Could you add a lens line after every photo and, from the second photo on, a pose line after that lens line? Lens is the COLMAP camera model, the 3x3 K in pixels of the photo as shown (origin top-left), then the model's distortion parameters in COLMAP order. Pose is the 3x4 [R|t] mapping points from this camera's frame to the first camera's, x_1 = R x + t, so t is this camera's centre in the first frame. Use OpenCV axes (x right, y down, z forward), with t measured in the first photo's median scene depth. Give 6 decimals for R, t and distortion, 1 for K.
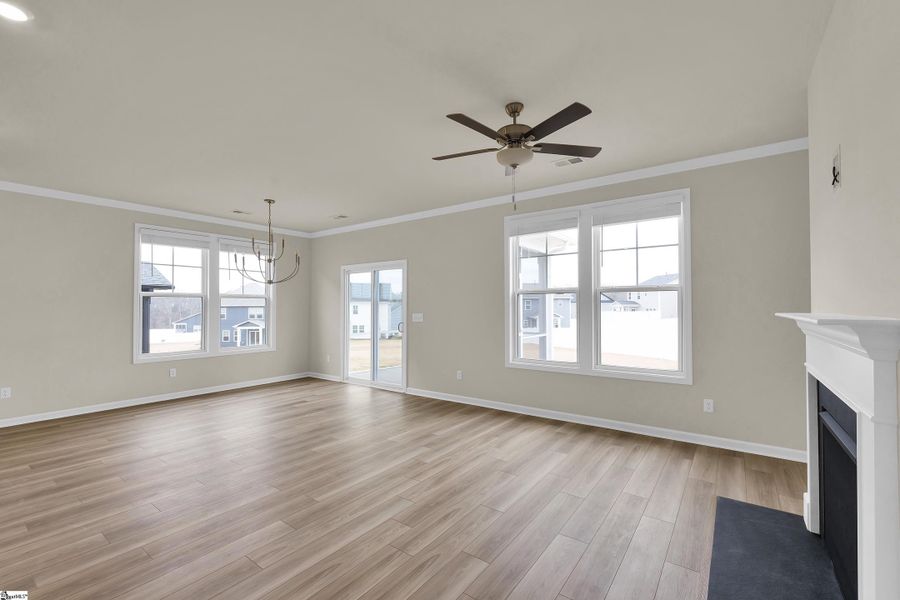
lens RADIAL K [[389.6, 0, 447.9], [0, 389.6, 302.3], [0, 0, 1]] dist [-0.002498, 0.001621]
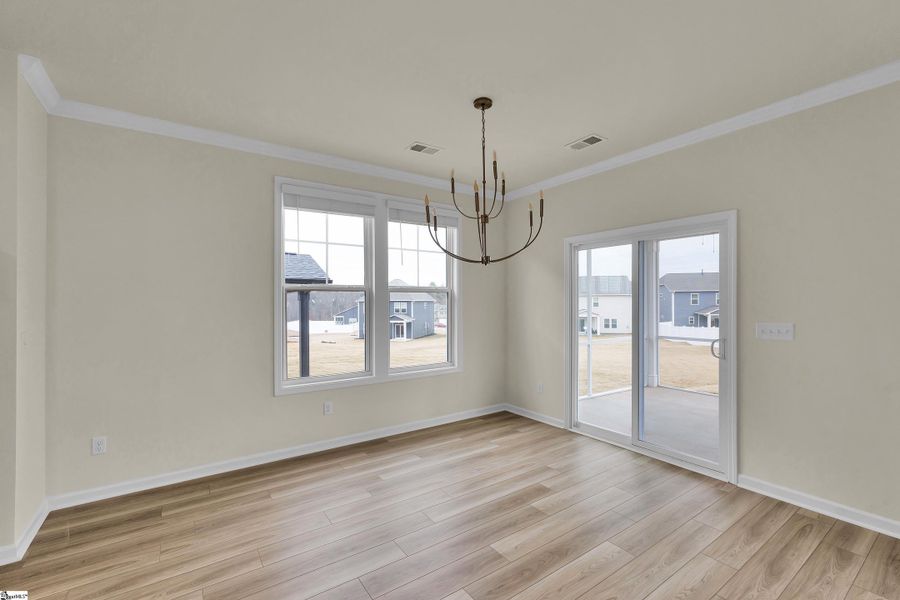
lens RADIAL K [[389.6, 0, 449.3], [0, 389.6, 301.7], [0, 0, 1]] dist [-0.002498, 0.001621]
pose [[0.947351, -0.001046, -0.320196, -0.393908], [0.005259, 0.999911, 0.012292, -0.004385], [0.320154, -0.013329, 0.947272, 0.580450]]
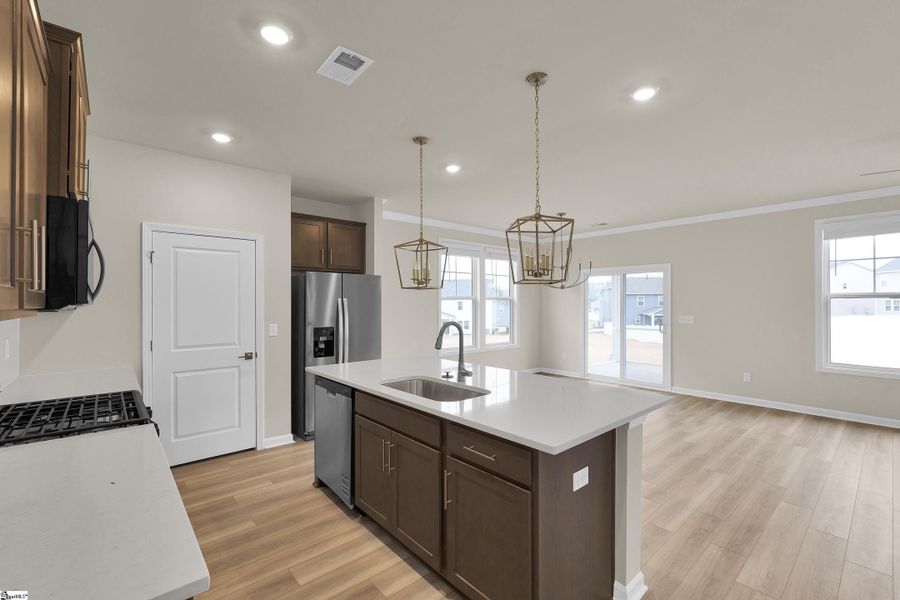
lens RADIAL K [[389.6, 0, 448.3], [0, 389.6, 299.0], [0, 0, 1]] dist [-0.002498, 0.001621]
pose [[0.976013, -0.001173, -0.217708, -0.623191], [0.002030, 0.999991, 0.003711, -0.026874], [0.217702, -0.004064, 0.976007, -0.189869]]
